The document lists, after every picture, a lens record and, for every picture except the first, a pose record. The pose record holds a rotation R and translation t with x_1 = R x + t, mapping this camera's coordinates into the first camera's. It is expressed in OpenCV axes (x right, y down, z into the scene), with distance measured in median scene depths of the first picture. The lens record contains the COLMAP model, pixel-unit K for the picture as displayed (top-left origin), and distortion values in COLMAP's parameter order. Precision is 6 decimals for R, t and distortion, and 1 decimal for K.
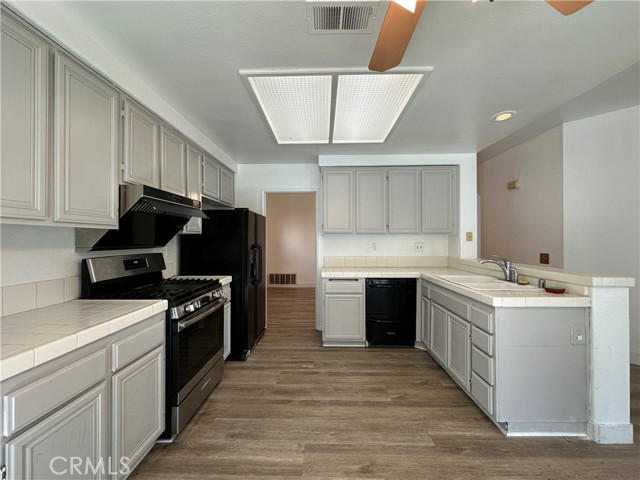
lens RADIAL K [[232.4, 0, 321.5], [0, 232.4, 241.0], [0, 0, 1]] dist [-0.001874, 0.000170]
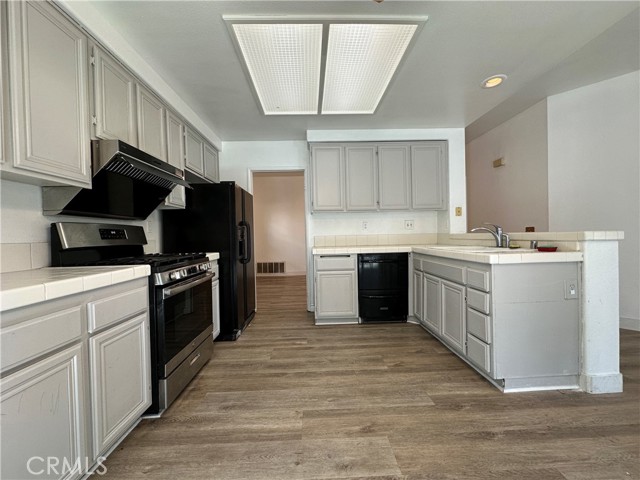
lens RADIAL K [[232.5, 0, 319.4], [0, 232.5, 239.1], [0, 0, 1]] dist [-0.001372, -0.000033]
pose [[0.998608, -0.021147, 0.048313, -0.028542], [0.020373, 0.999657, 0.016456, 0.125629], [-0.048645, -0.015449, 0.998697, 0.039615]]
